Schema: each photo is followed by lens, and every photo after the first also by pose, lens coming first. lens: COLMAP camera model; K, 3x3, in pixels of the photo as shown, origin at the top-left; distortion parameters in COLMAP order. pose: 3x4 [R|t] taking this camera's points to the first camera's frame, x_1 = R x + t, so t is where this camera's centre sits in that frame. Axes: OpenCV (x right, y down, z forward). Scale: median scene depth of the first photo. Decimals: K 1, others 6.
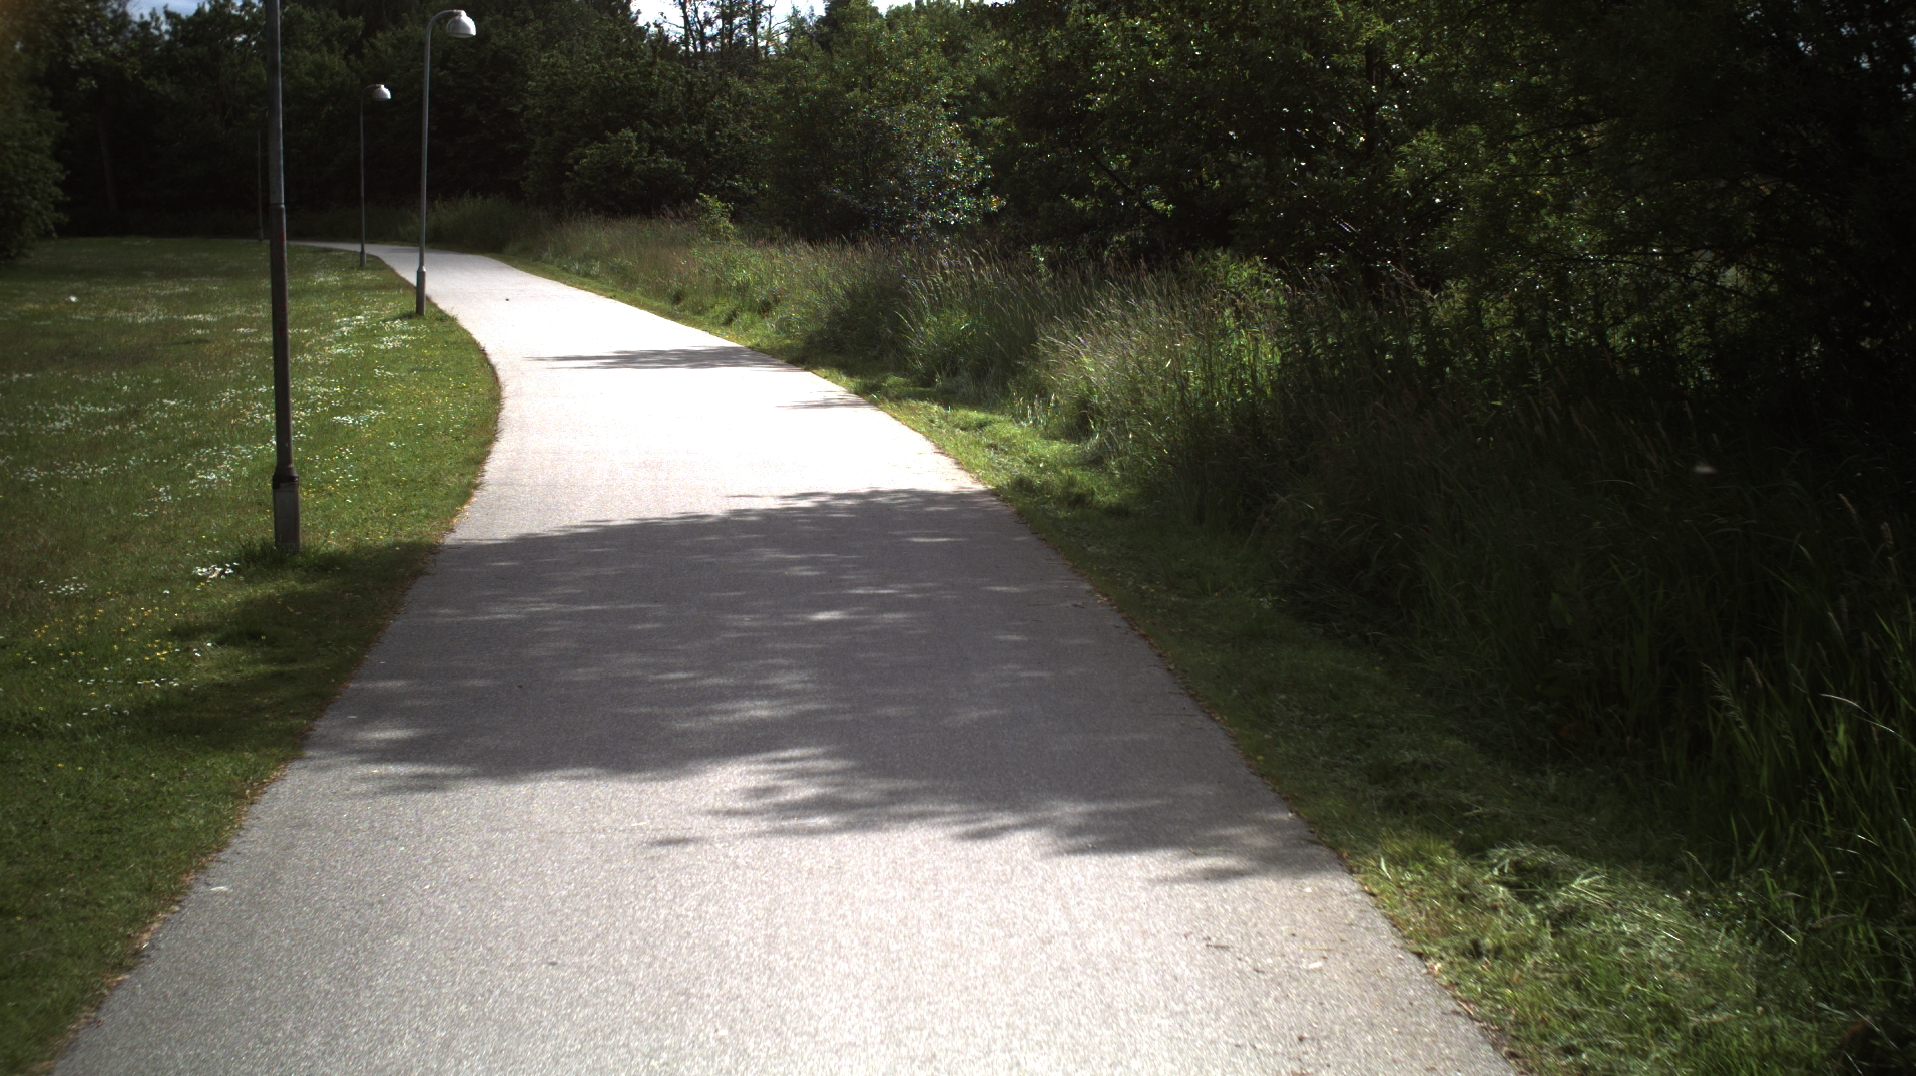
lens RADIAL K [[3664.3, 0, 958.0], [0, 3664.3, 538.0], [0, 0, 1]] dist [-0.317676, 0.372876]
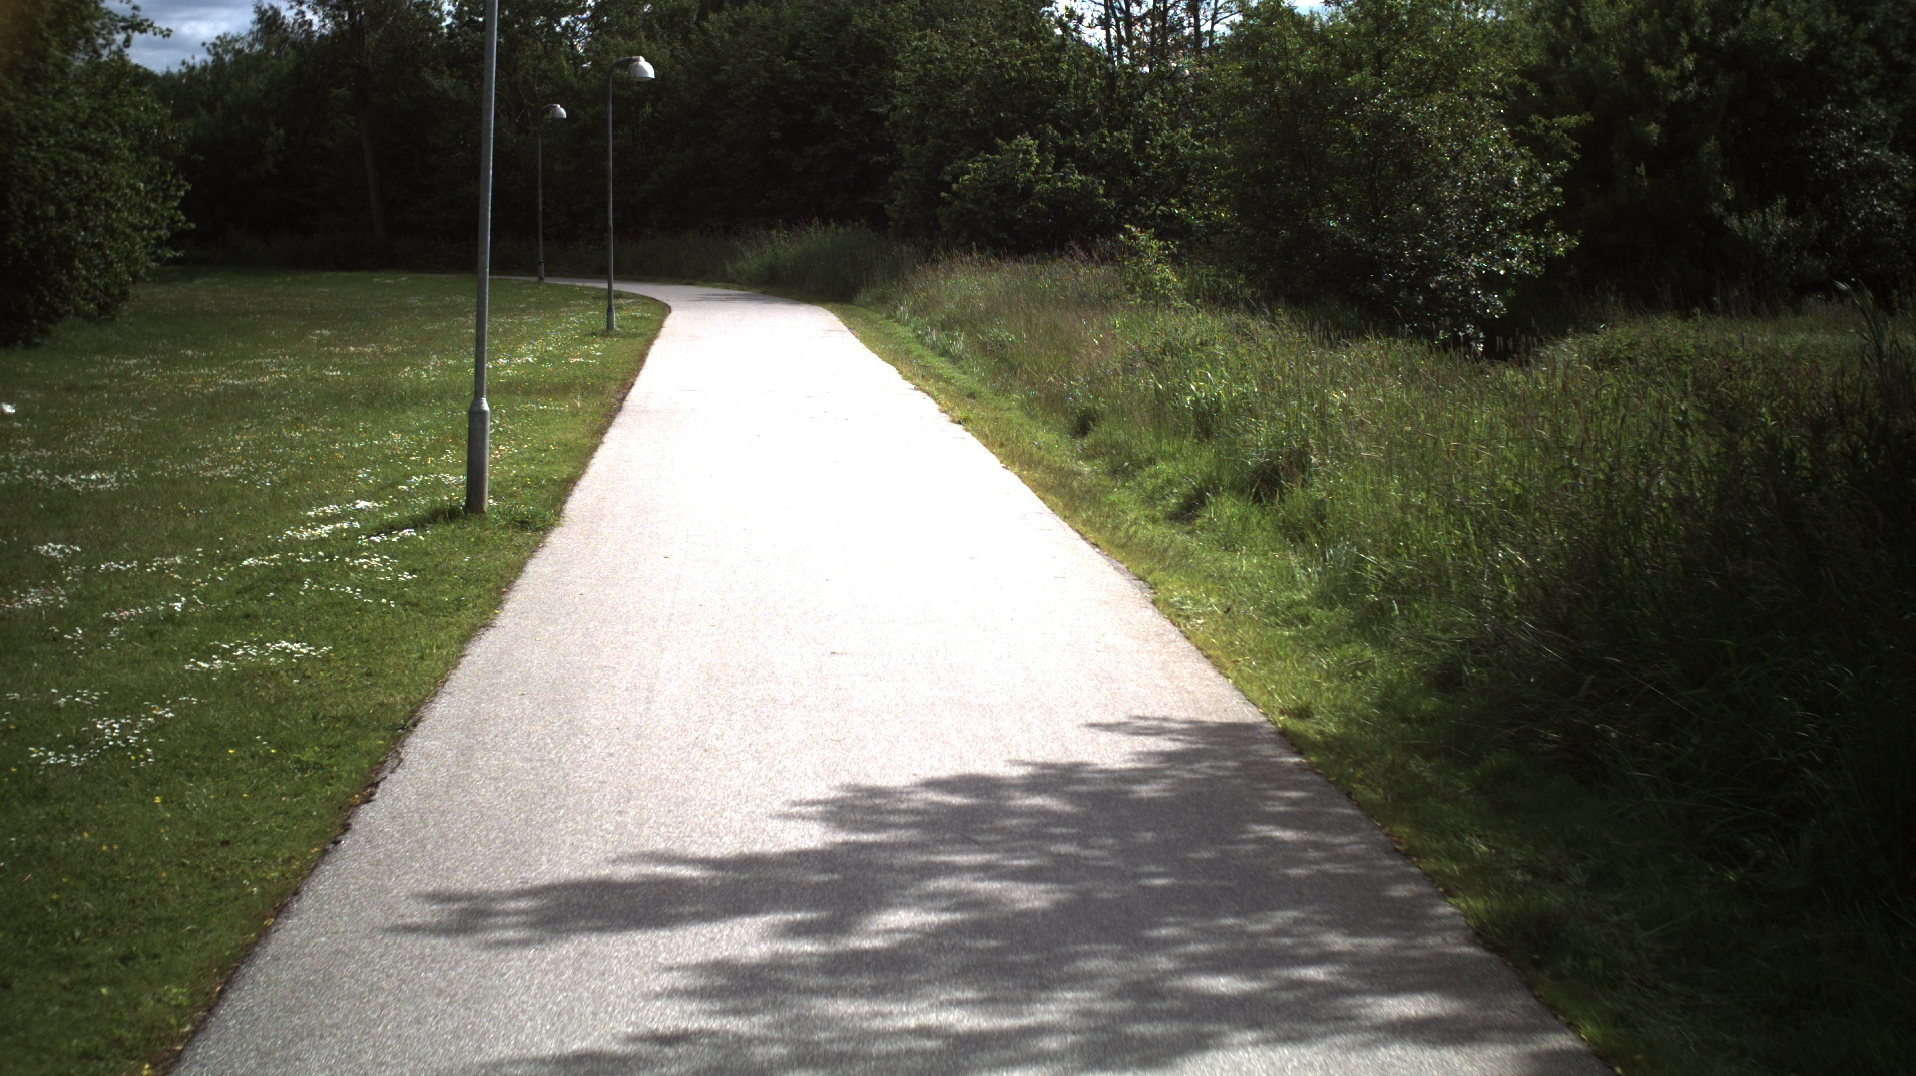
lens RADIAL K [[3664.3, 0, 958.0], [0, 3664.3, 538.0], [0, 0, 1]] dist [-0.317676, 0.372876]
pose [[0.993427, 0.013148, -0.113712, -0.030343], [-0.013970, 0.999882, -0.006431, -0.040860], [0.113614, 0.007978, 0.993493, 0.419259]]
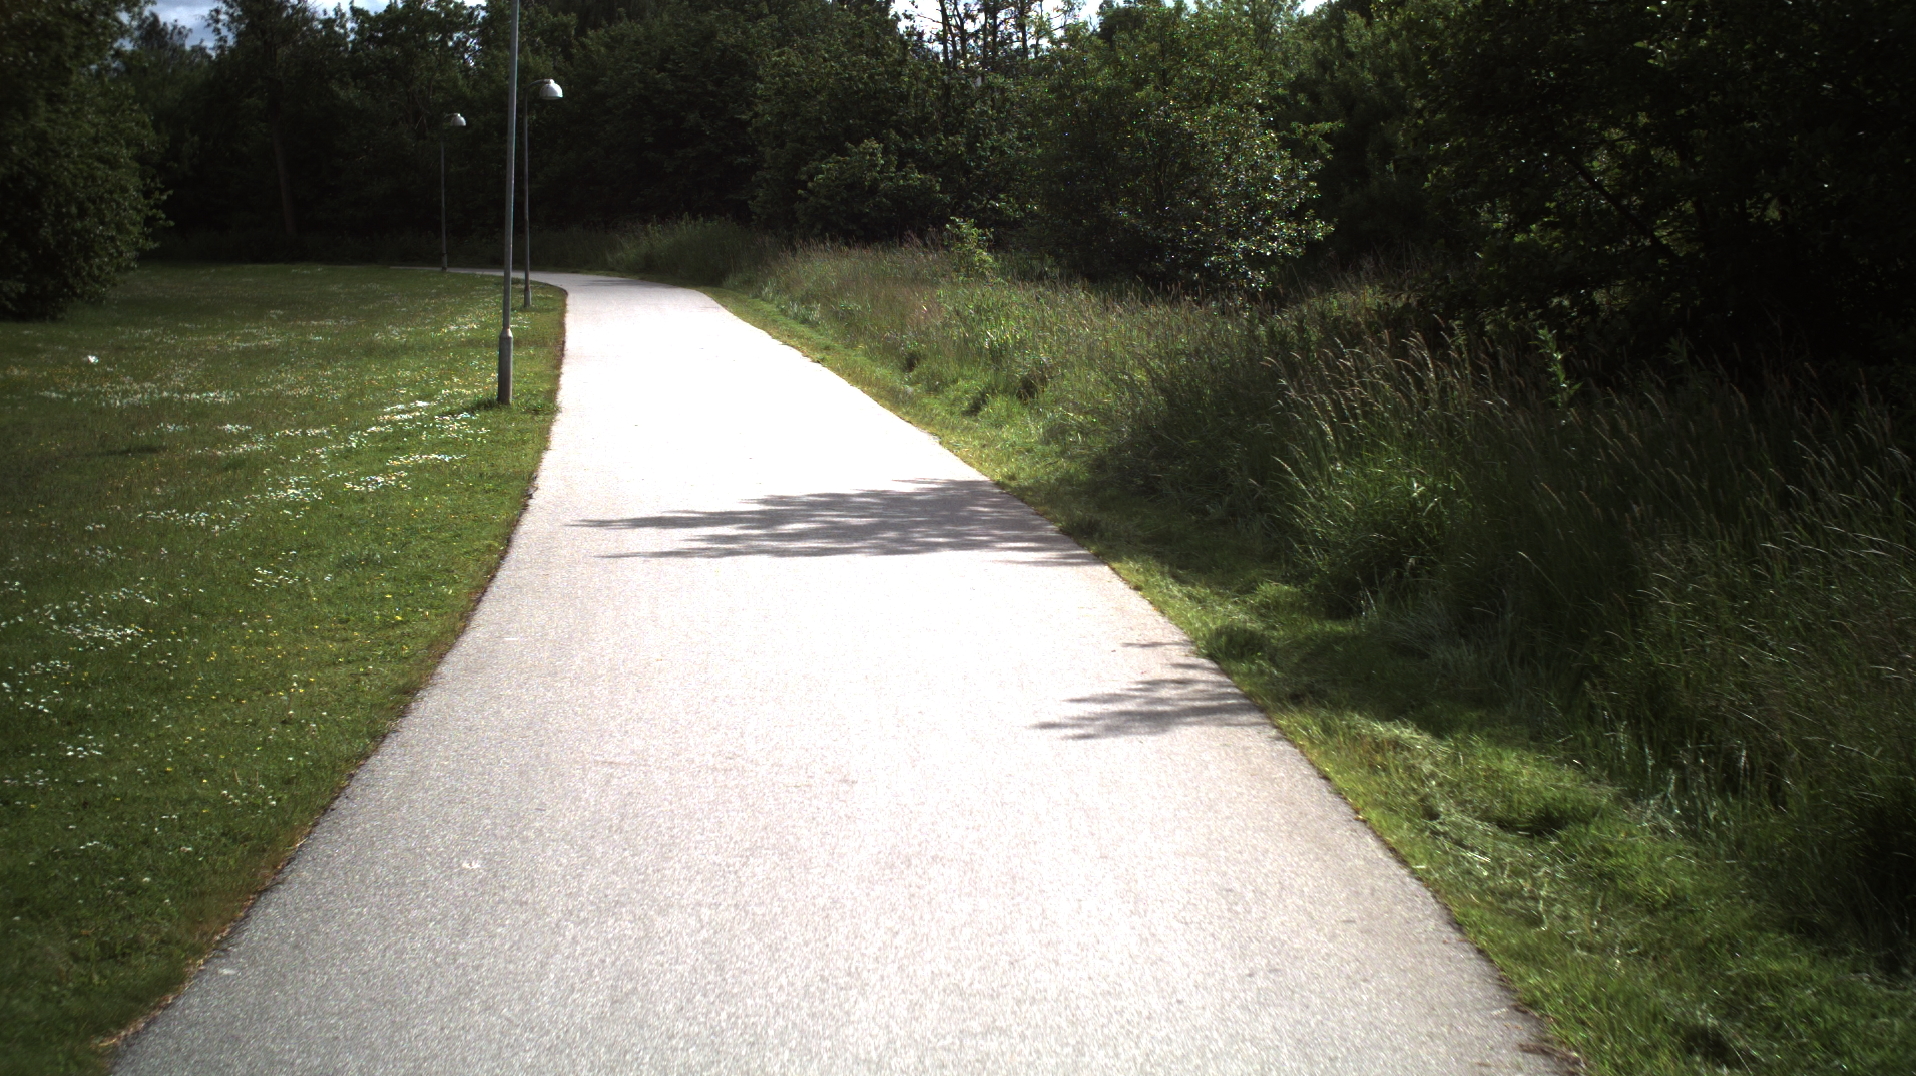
lens RADIAL K [[3664.3, 0, 958.0], [0, 3664.3, 538.0], [0, 0, 1]] dist [-0.317676, 0.372876]
pose [[0.997233, 0.005280, -0.074156, -0.012040], [-0.005700, 0.999969, -0.005452, -0.024533], [0.074125, 0.005860, 0.997232, 0.251769]]
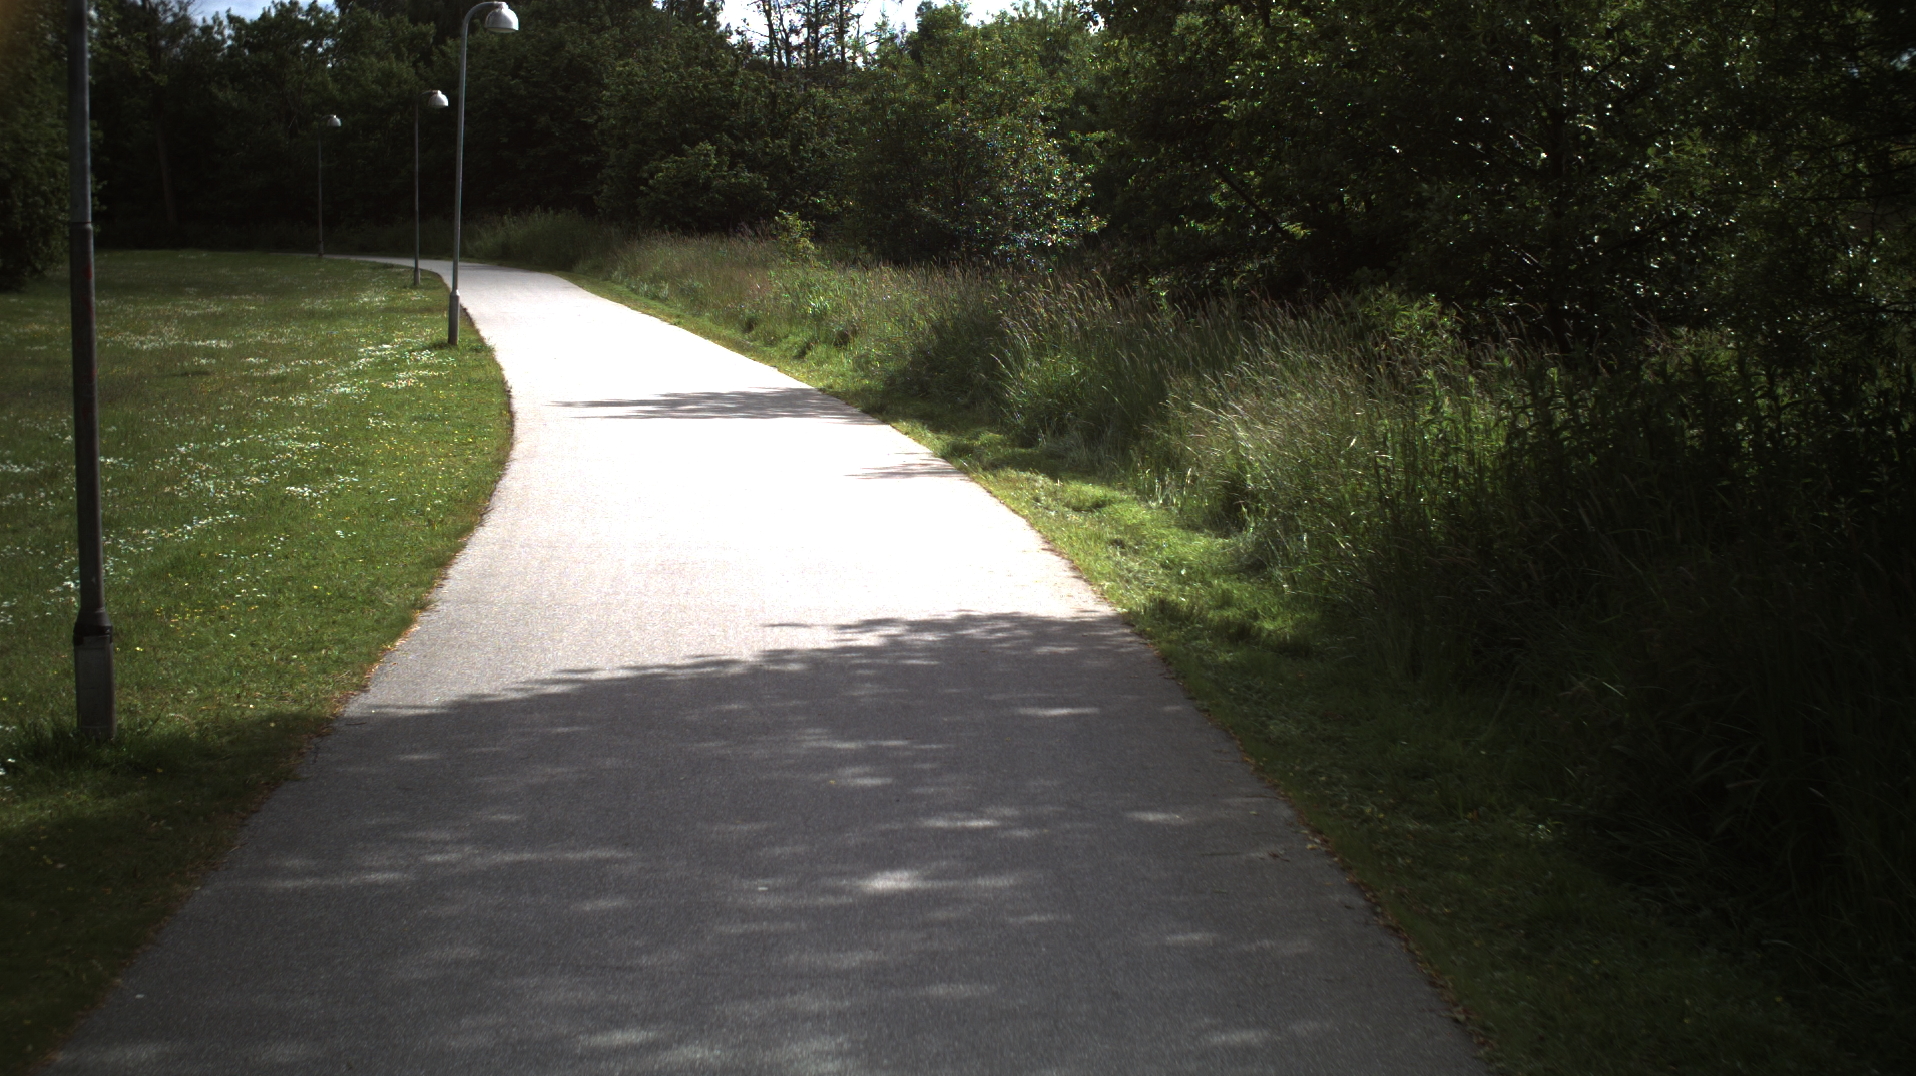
lens RADIAL K [[3664.3, 0, 958.0], [0, 3664.3, 538.0], [0, 0, 1]] dist [-0.317676, 0.372876]
pose [[0.999657, 0.010572, -0.023945, -0.002127], [-0.010695, 0.999930, -0.005031, -0.008031], [0.023891, 0.005285, 0.999701, 0.083847]]
